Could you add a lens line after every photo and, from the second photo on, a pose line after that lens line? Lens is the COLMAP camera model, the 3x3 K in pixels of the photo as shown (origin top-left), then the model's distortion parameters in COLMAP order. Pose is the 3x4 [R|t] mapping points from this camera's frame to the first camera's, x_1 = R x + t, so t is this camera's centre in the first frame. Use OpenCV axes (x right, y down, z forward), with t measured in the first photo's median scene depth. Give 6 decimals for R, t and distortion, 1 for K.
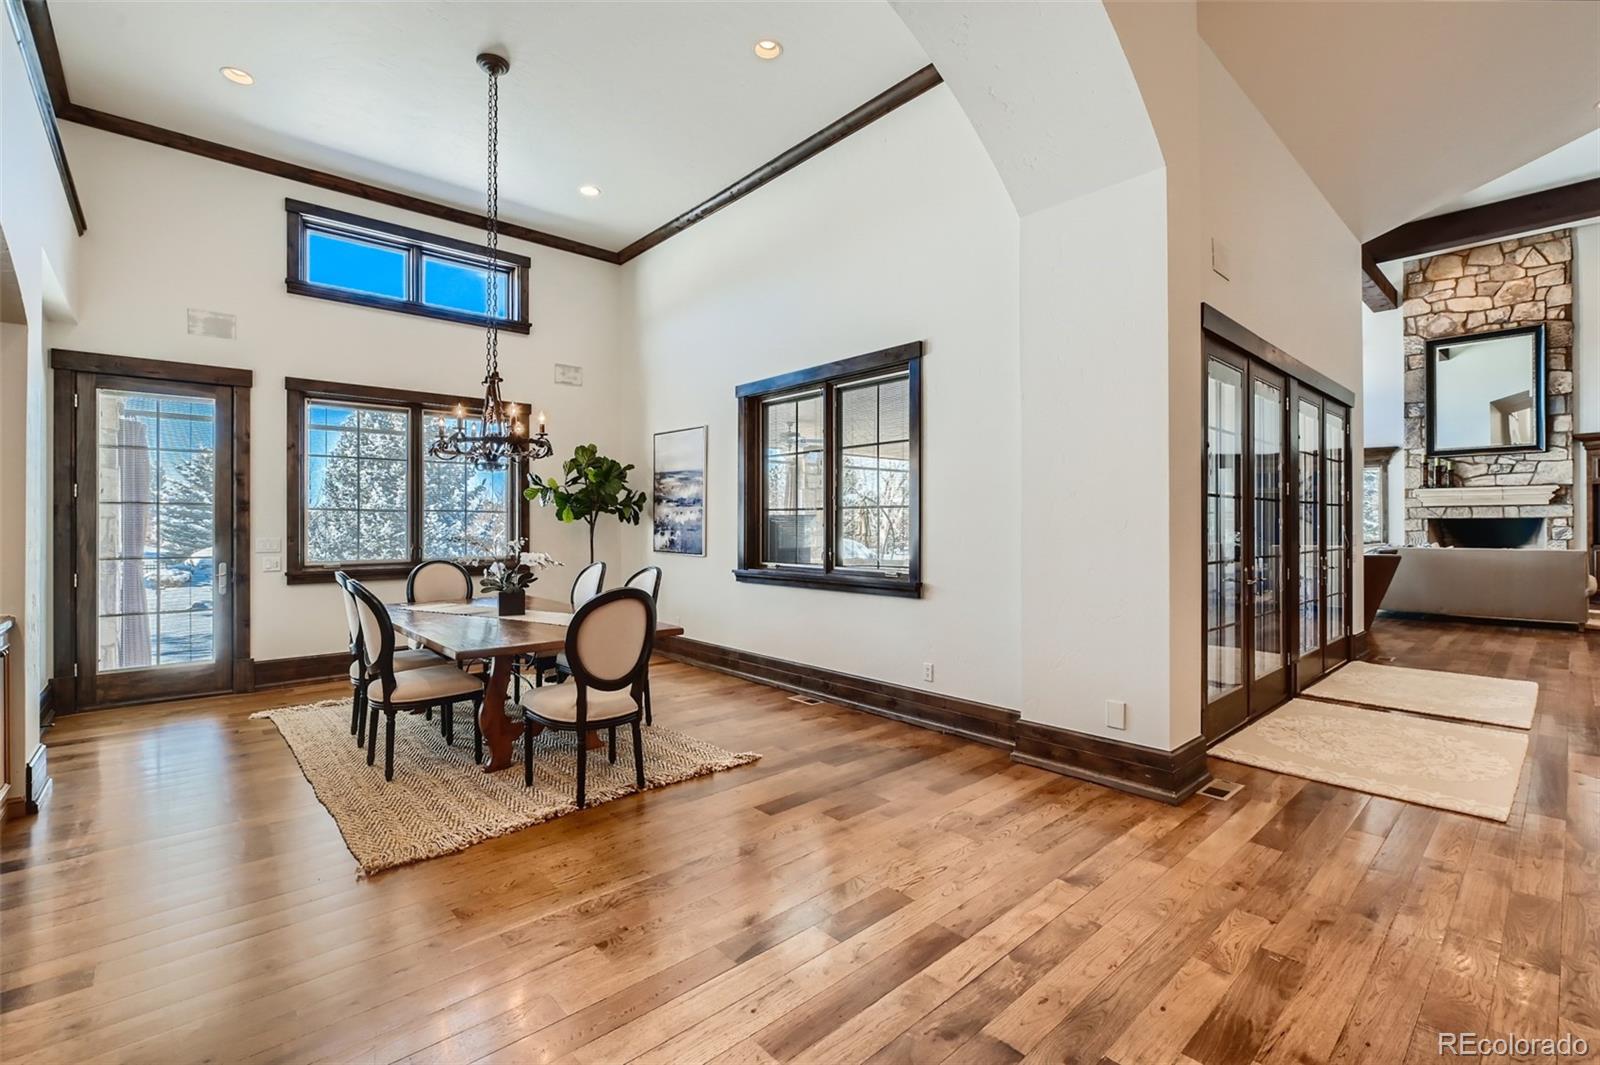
lens RADIAL K [[695.9, 0, 787.6], [0, 695.9, 516.5], [0, 0, 1]] dist [0.000570, 0.000271]
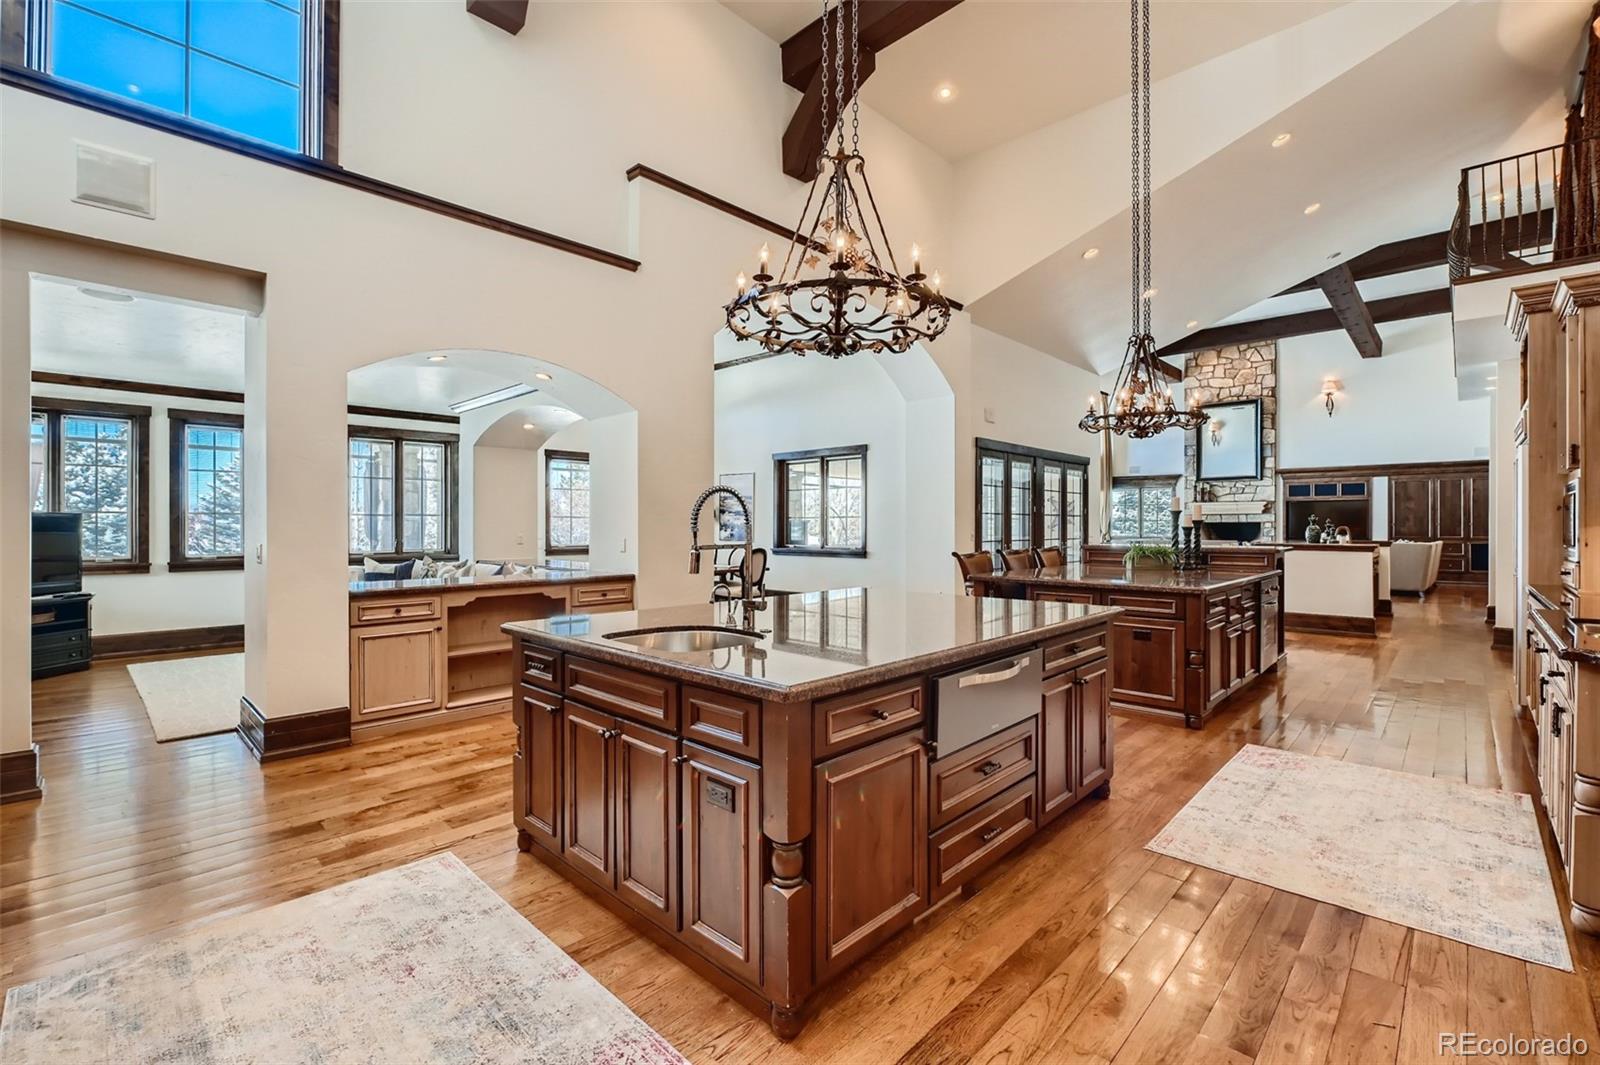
lens RADIAL K [[695.9, 0, 799.4], [0, 695.9, 525.4], [0, 0, 1]] dist [0.000570, 0.000271]
pose [[0.996061, 0.001690, 0.088649, -0.087662], [-0.002707, 0.999932, 0.011353, -0.005416], [-0.088624, -0.011548, 0.995998, -0.476406]]
